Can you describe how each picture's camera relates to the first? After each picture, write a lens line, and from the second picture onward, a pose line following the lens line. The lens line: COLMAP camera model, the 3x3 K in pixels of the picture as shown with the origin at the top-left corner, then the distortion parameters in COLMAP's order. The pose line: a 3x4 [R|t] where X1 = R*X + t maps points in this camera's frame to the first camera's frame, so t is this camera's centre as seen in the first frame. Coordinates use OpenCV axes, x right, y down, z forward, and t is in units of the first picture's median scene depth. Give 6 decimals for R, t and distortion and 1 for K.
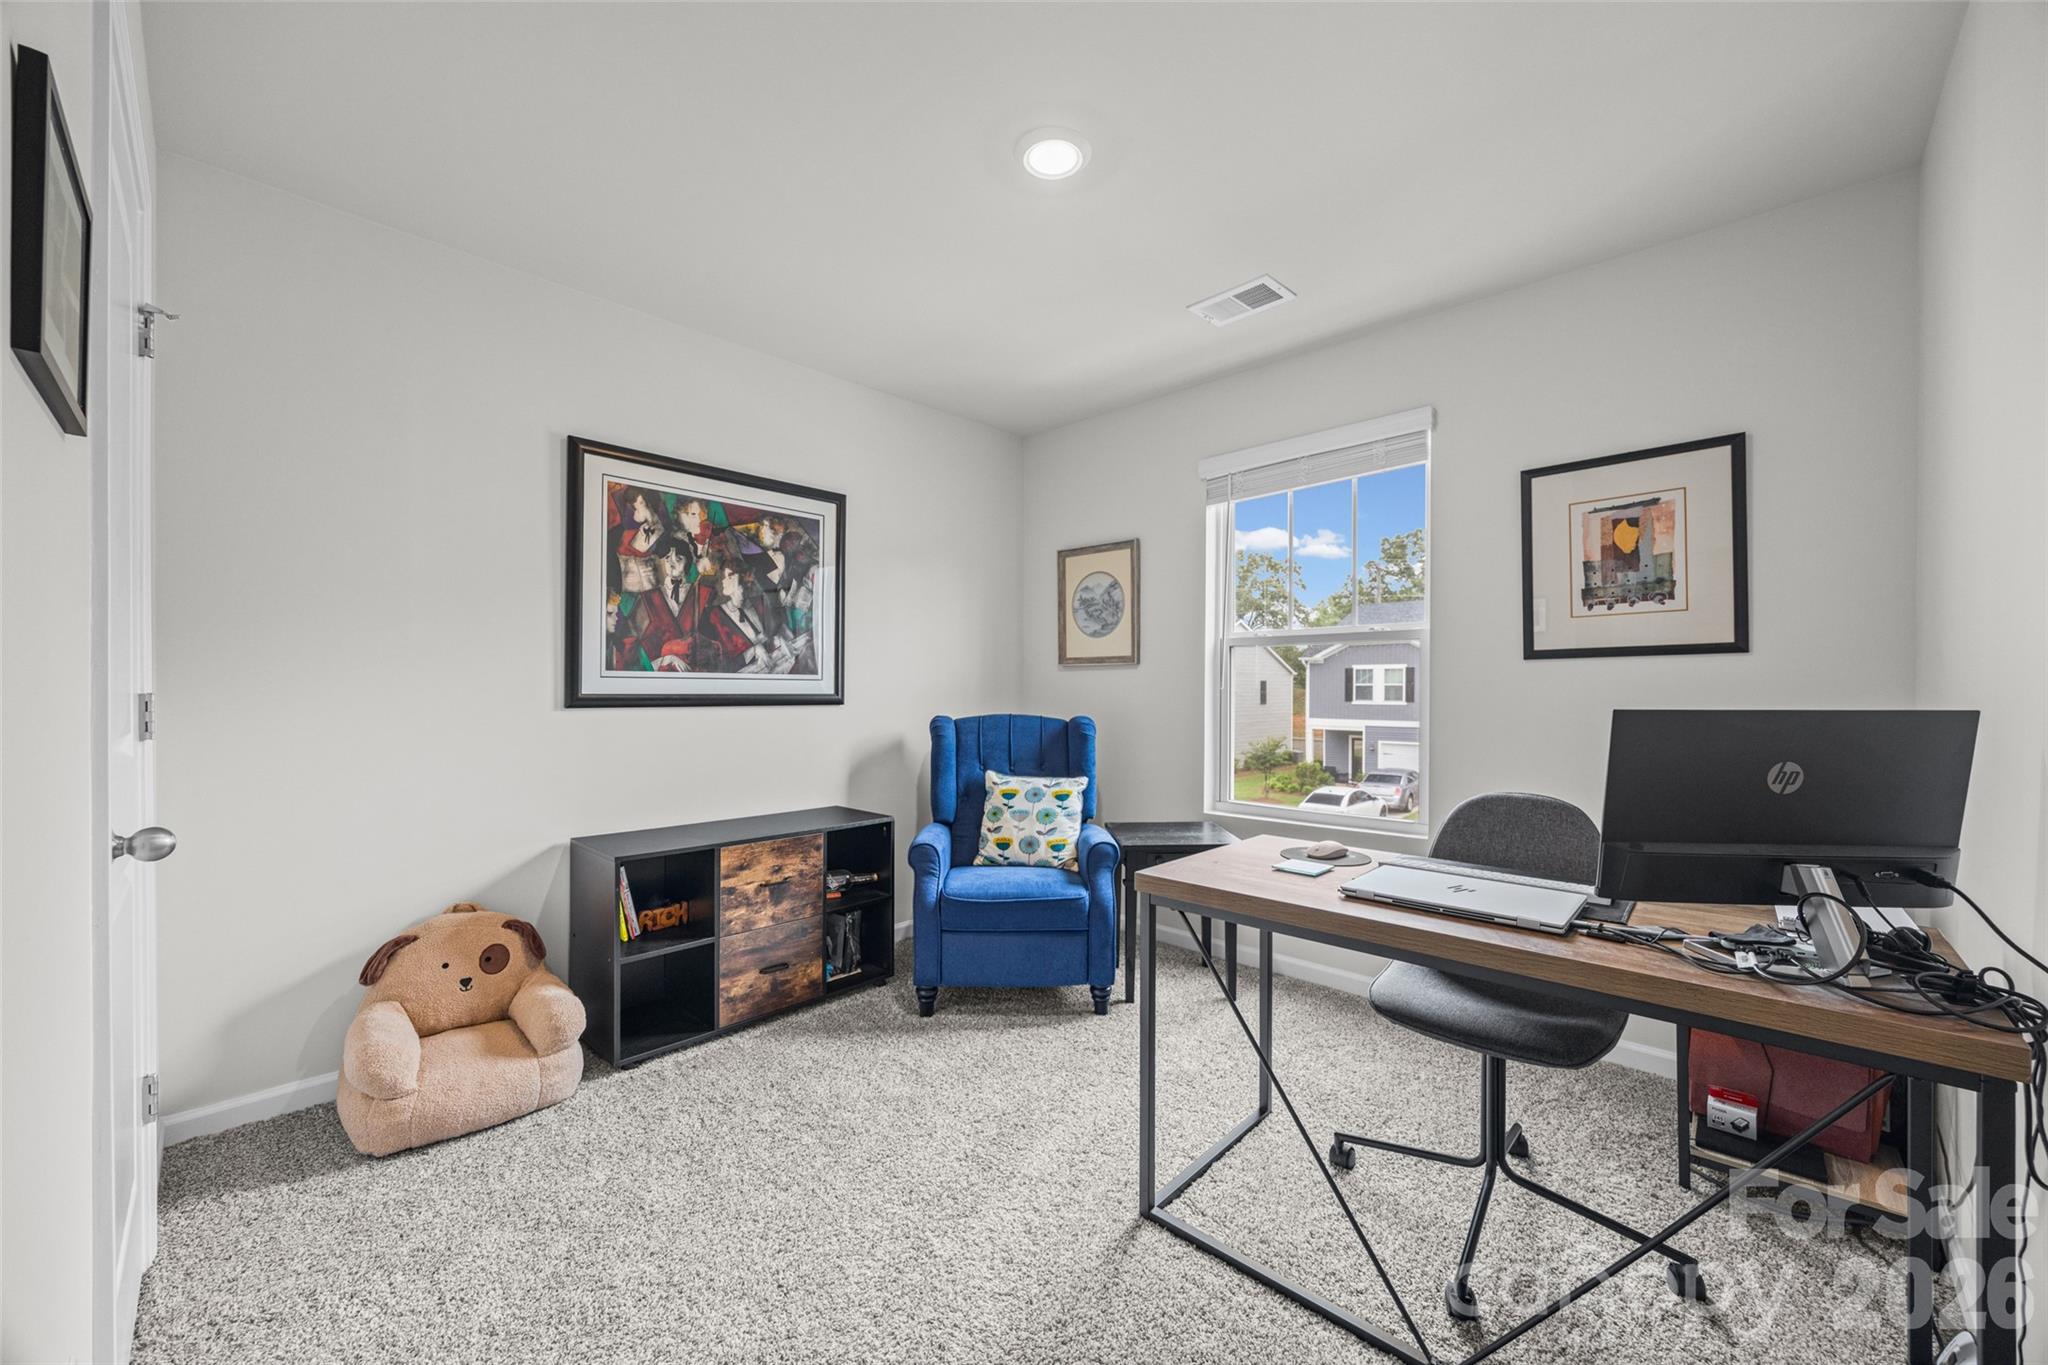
lens RADIAL K [[794.8, 0, 1028.1], [0, 794.8, 685.2], [0, 0, 1]] dist [-0.007247, 0.001309]
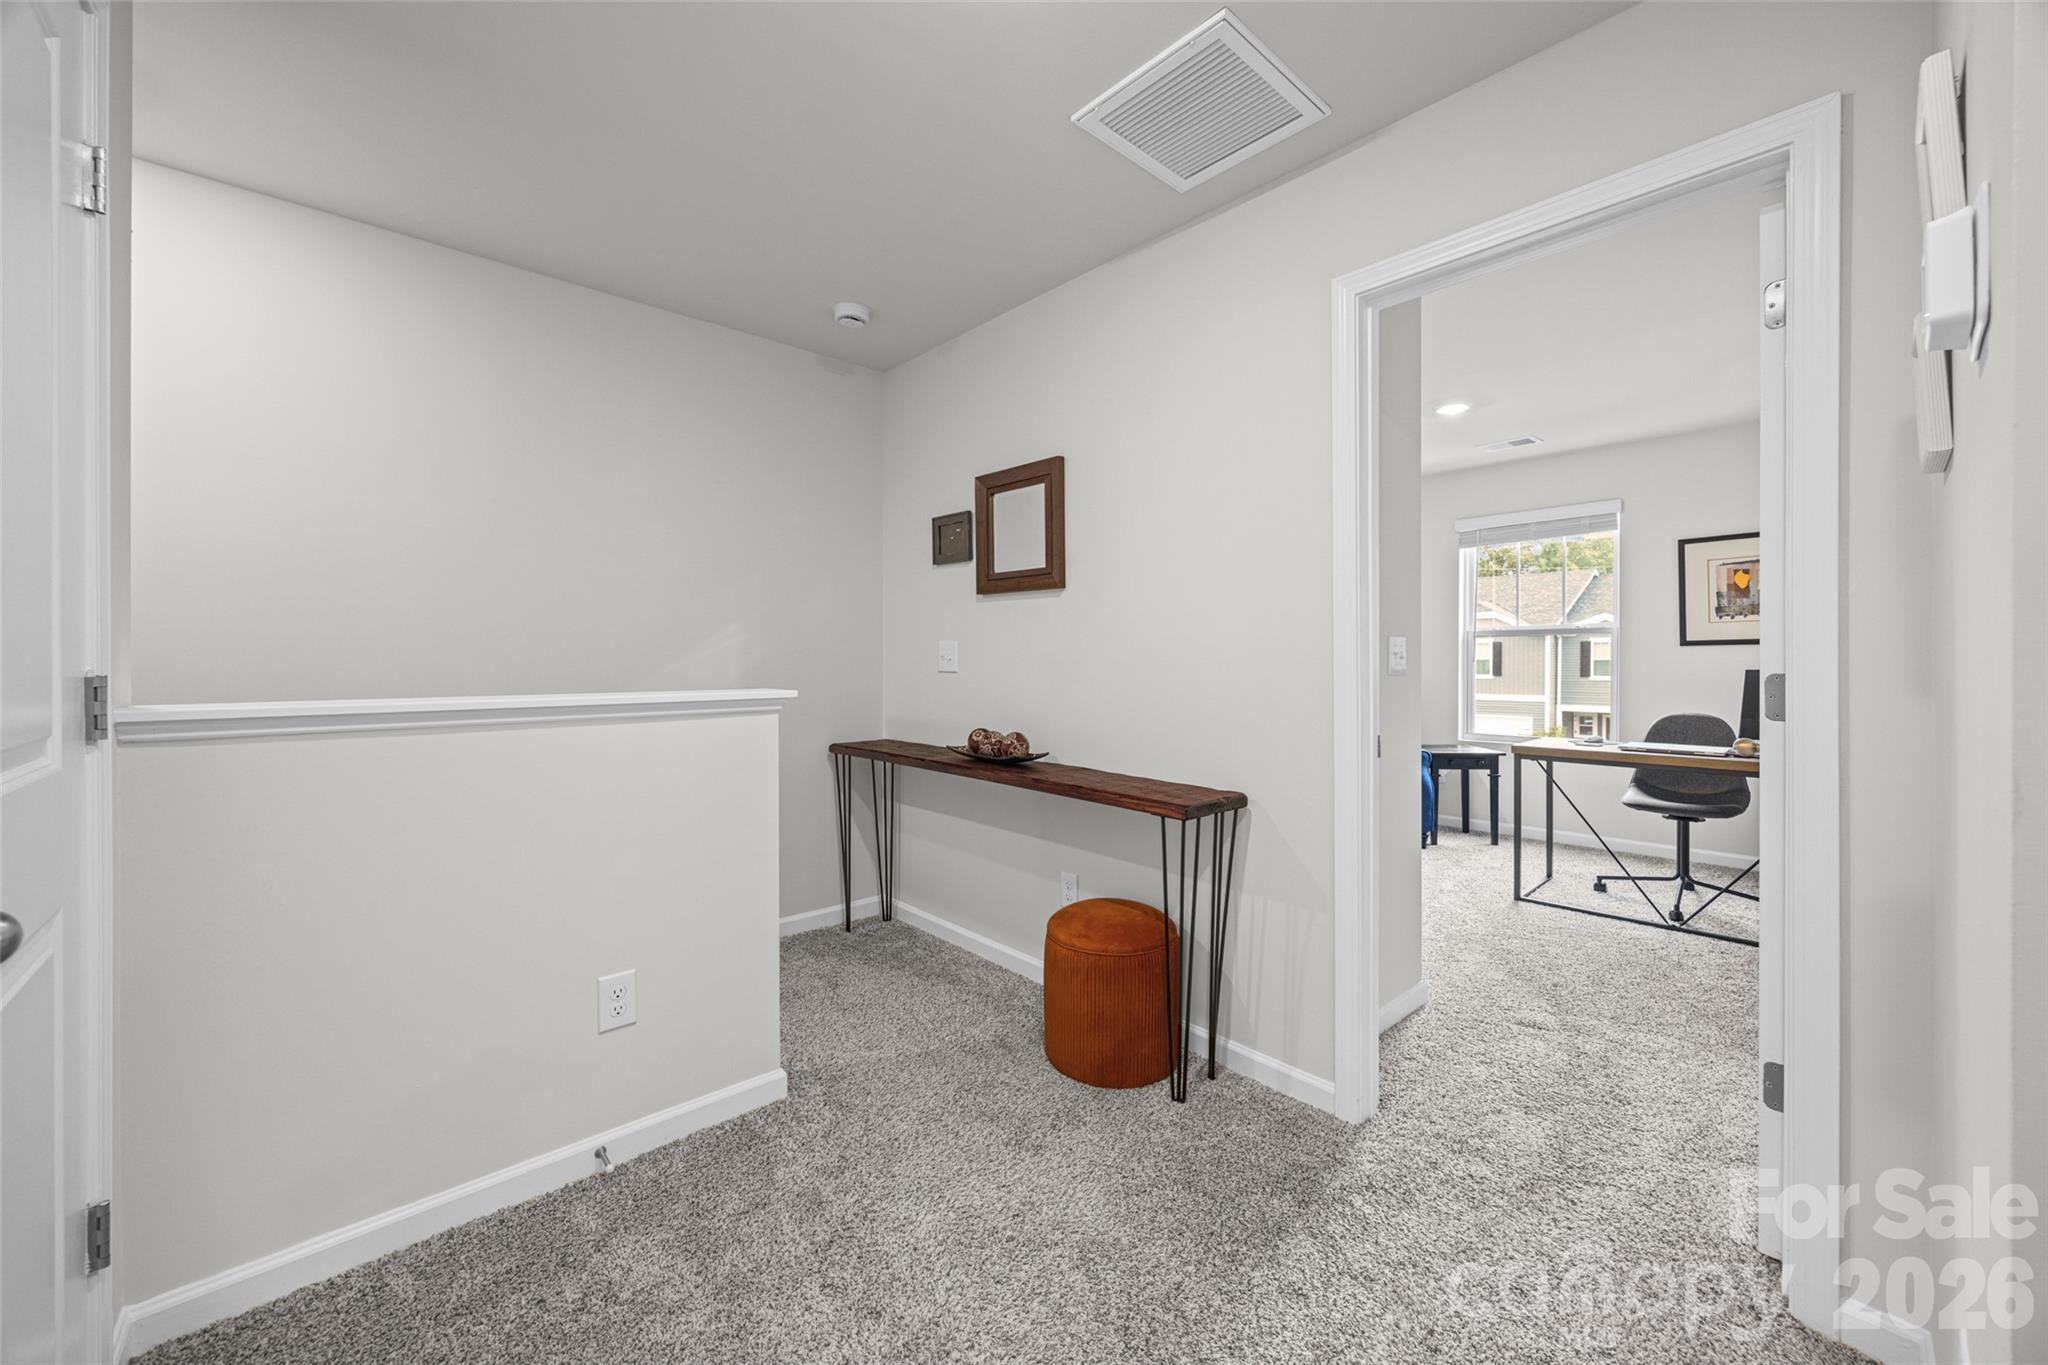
lens RADIAL K [[794.8, 0, 1020.1], [0, 794.8, 672.2], [0, 0, 1]] dist [-0.007247, 0.001309]
pose [[0.997880, -0.003517, -0.064982, -0.783432], [0.004368, 0.999906, 0.012966, -0.002136], [0.064931, -0.013222, 0.997802, -0.926006]]
